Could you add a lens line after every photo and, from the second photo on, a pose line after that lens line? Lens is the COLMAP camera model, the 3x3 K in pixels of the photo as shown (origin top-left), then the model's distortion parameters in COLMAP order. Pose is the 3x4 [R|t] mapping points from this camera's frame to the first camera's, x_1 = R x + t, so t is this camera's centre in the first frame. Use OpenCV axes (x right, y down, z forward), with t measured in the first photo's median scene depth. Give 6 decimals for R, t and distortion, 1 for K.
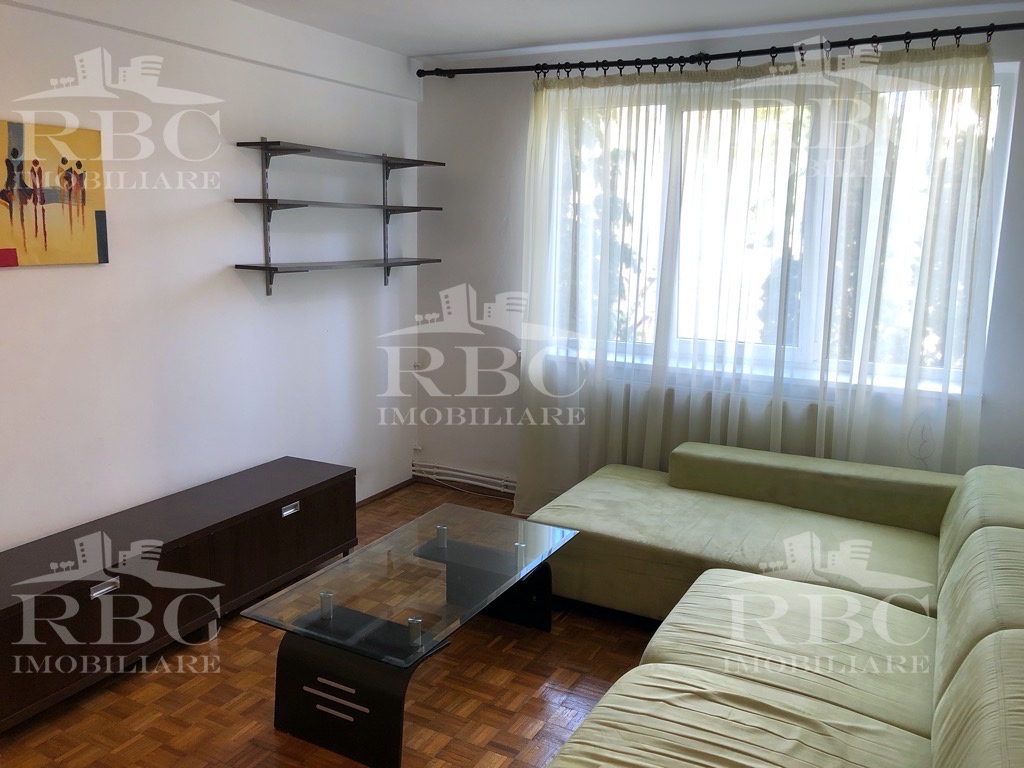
lens RADIAL K [[841.6, 0, 512.0], [0, 841.6, 384.0], [0, 0, 1]] dist [0.034256, -0.007764]
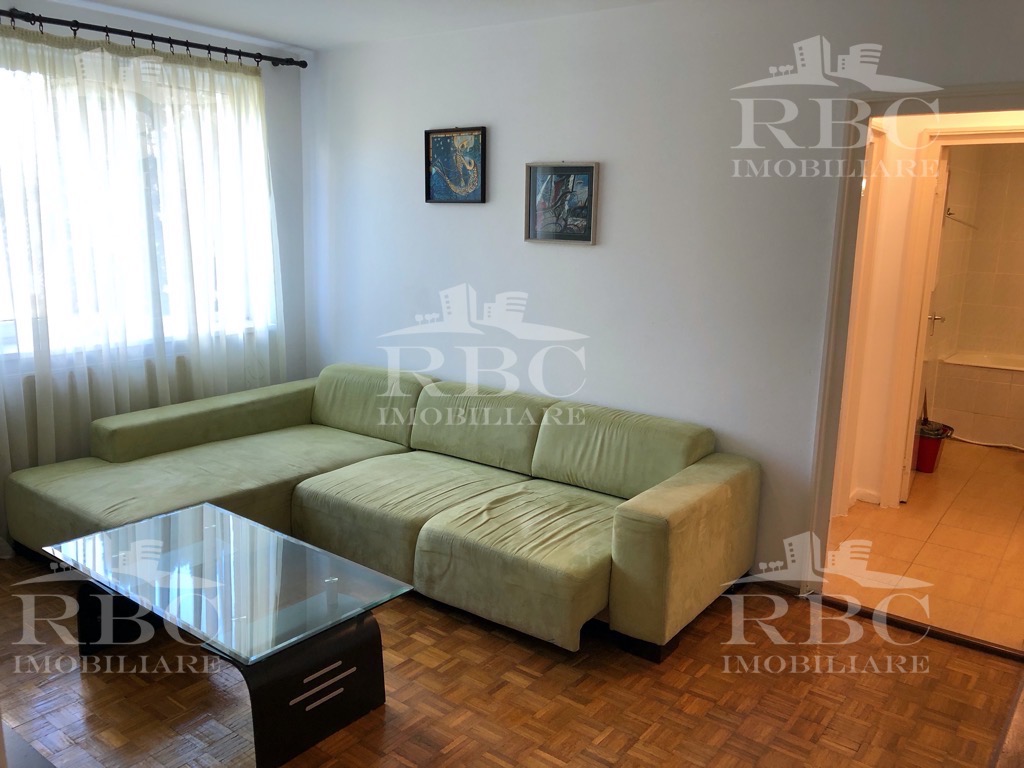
lens RADIAL K [[841.6, 0, 512.0], [0, 841.6, 384.0], [0, 0, 1]] dist [0.034256, -0.007764]
pose [[0.151452, -0.209834, 0.965936, -0.745805], [0.164743, 0.968899, 0.184648, -0.083675], [-0.974639, 0.131166, 0.181311, 0.390610]]
